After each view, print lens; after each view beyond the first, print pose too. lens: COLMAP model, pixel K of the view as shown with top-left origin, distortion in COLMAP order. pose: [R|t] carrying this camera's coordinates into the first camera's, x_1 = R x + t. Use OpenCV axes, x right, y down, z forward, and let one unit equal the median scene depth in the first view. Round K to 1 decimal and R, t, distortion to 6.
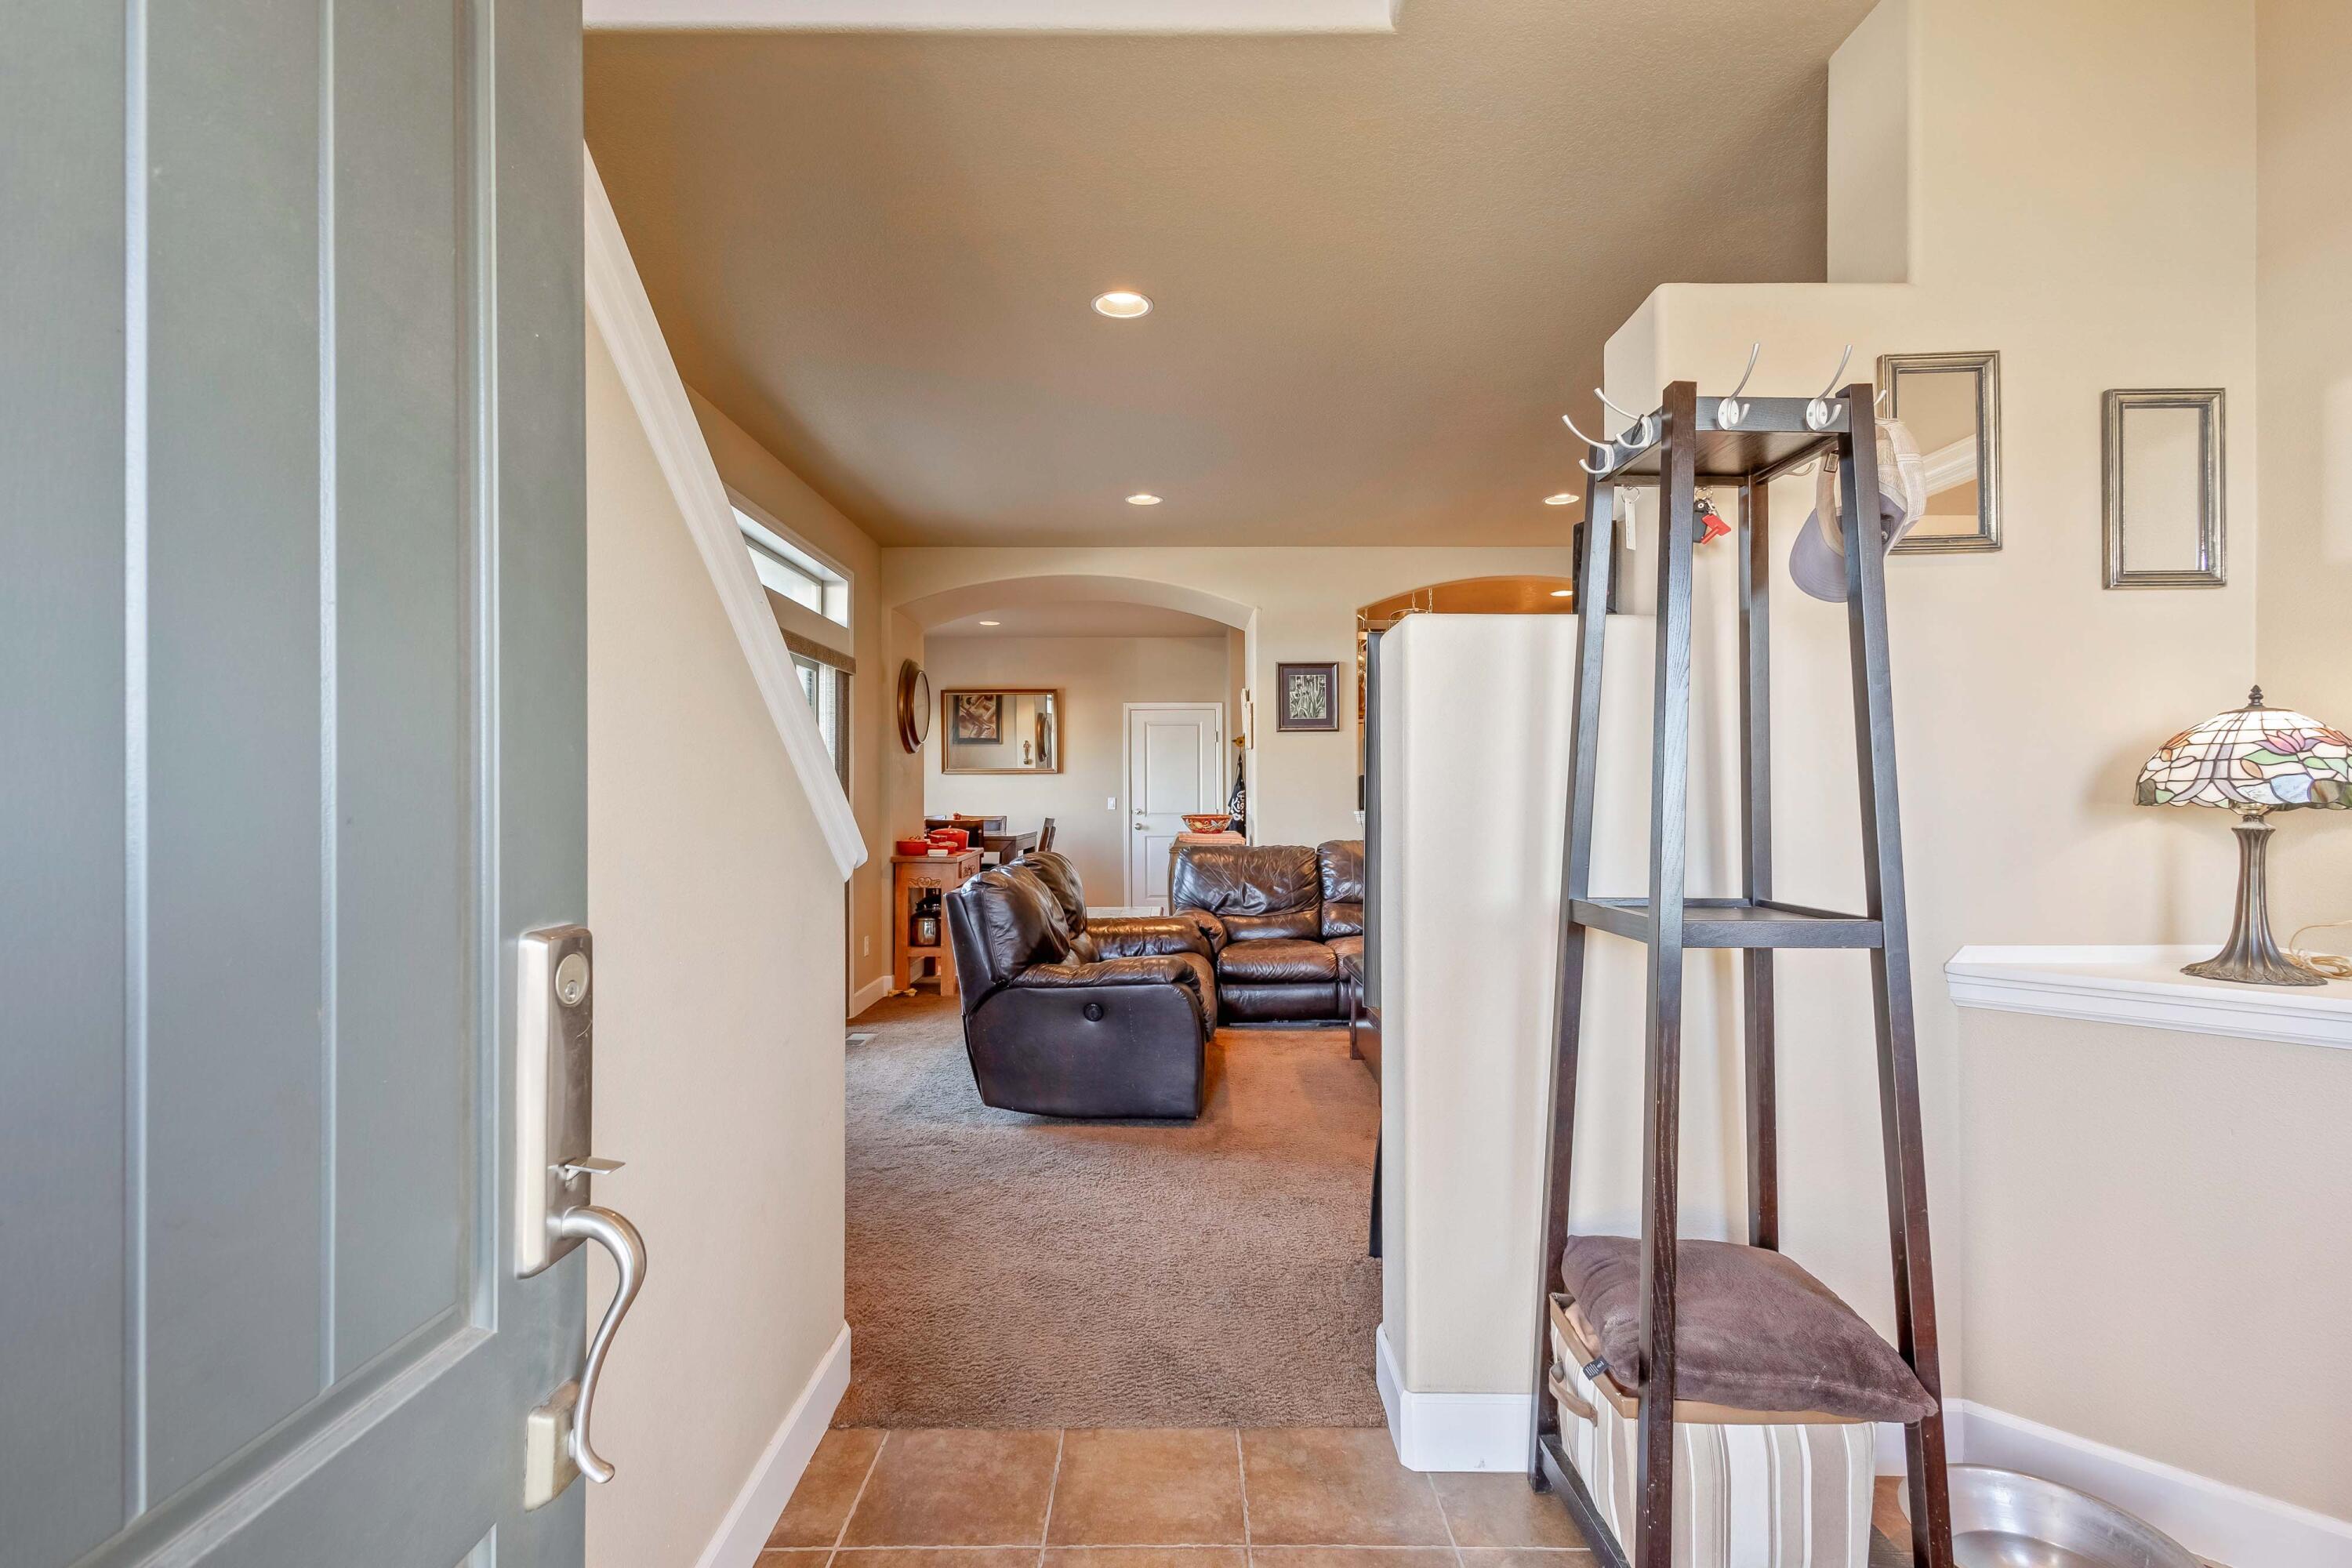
lens RADIAL K [[1082.3, 0, 1181.3], [0, 1082.3, 789.1], [0, 0, 1]] dist [0.013820, -0.003027]
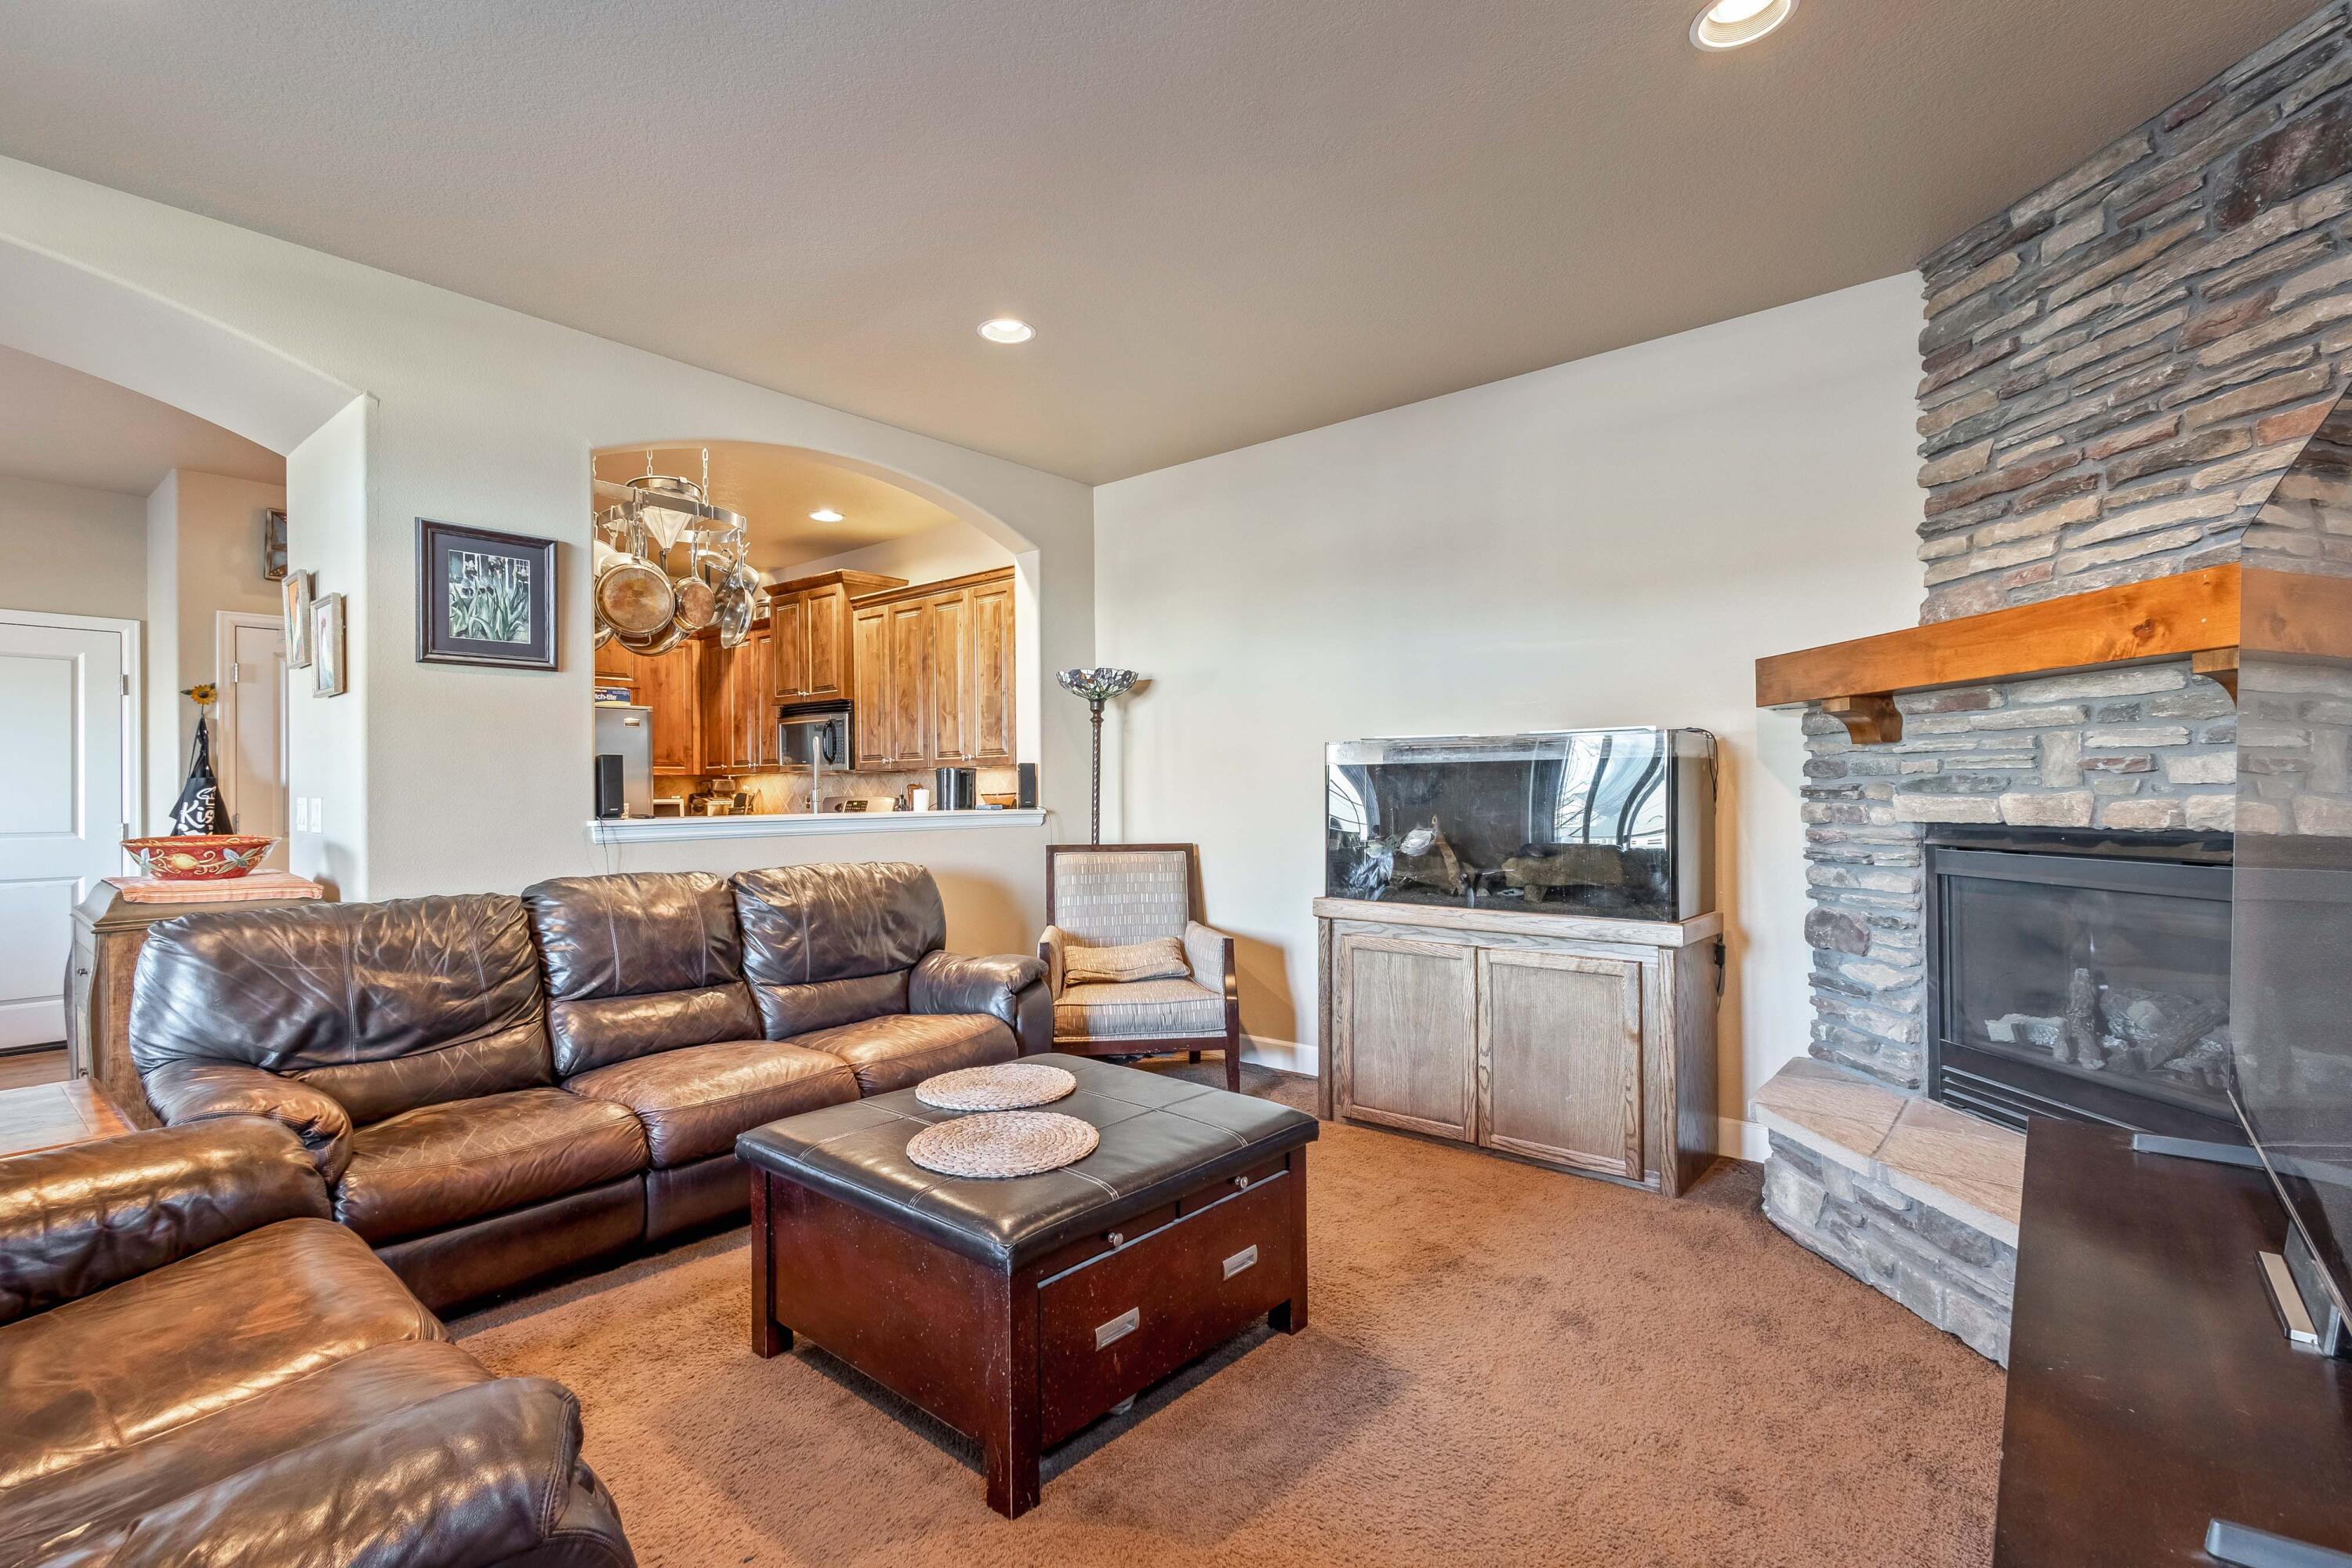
lens RADIAL K [[1082.3, 0, 1172.1], [0, 1082.3, 787.3], [0, 0, 1]] dist [0.013820, -0.003027]
pose [[0.652285, -0.000079, 0.757974, -0.061817], [0.001742, 0.999998, -0.001395, 0.004792], [-0.757972, 0.002230, 0.652284, 0.425460]]
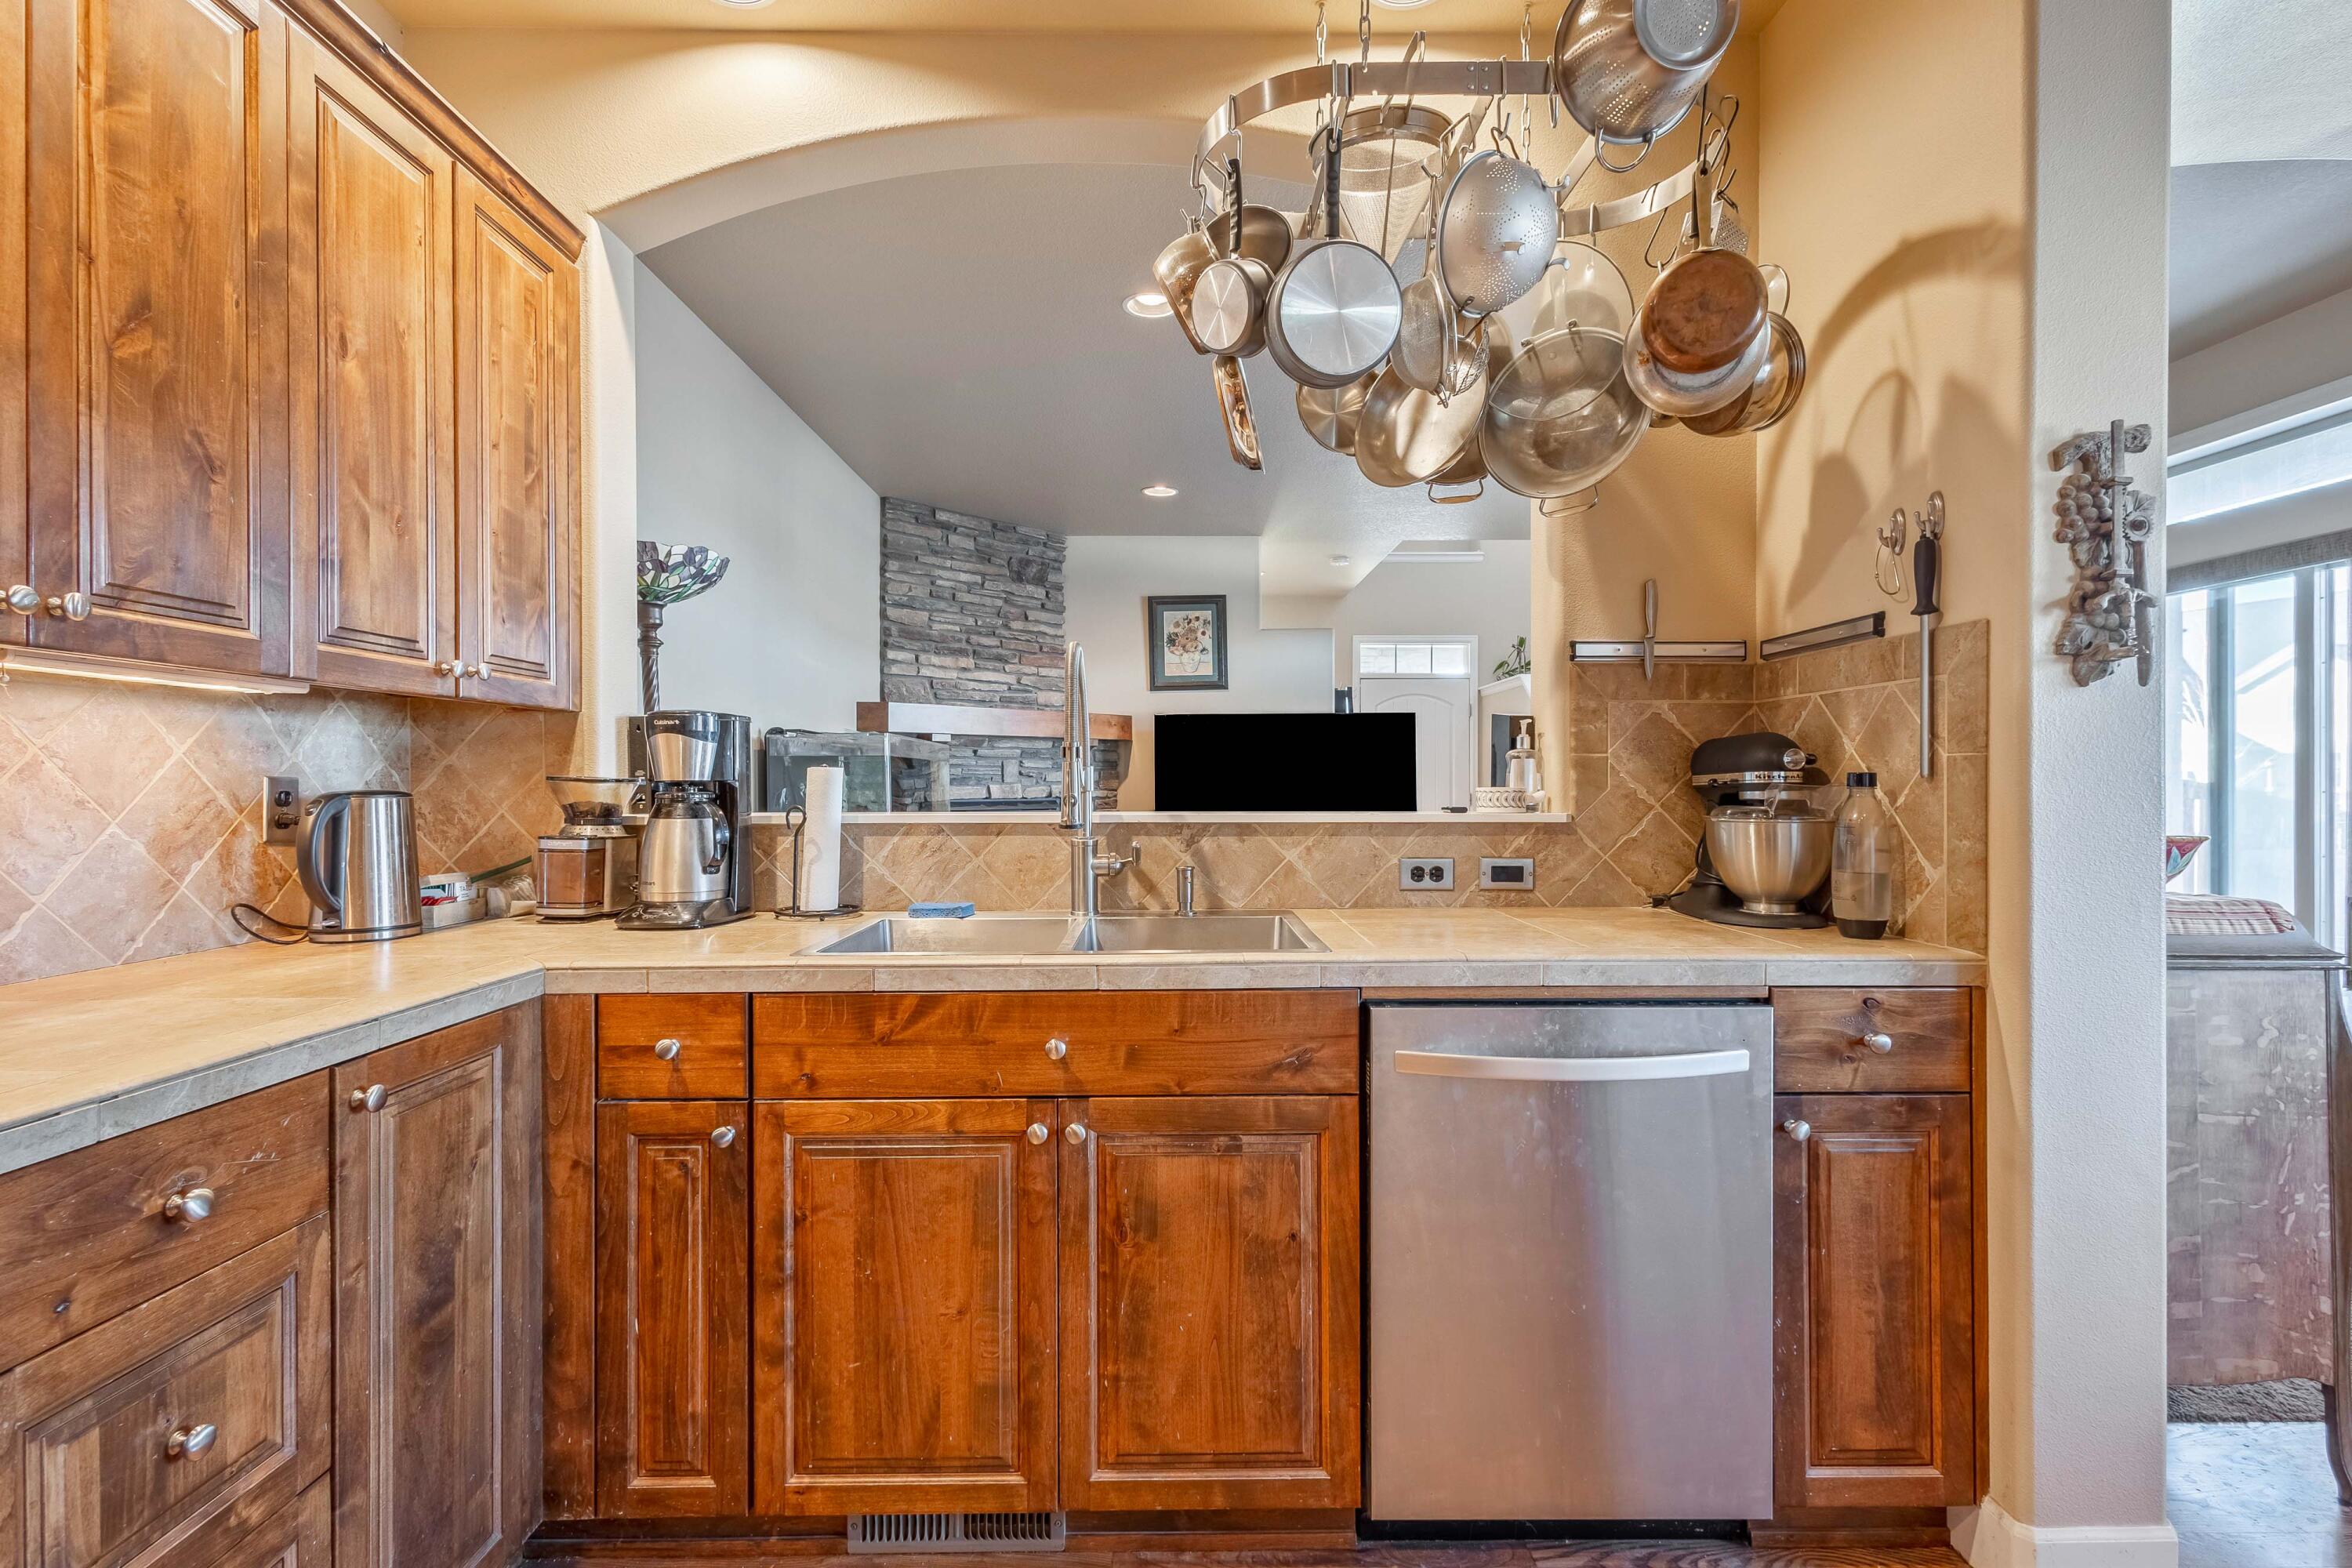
lens RADIAL K [[1082.3, 0, 1171.5], [0, 1082.3, 782.5], [0, 0, 1]] dist [0.013820, -0.003027]
pose [[-0.999955, 0.003442, 0.008798, 0.414907], [0.003372, 0.999963, -0.007958, 0.015740], [-0.008825, -0.007928, -0.999930, 1.731006]]
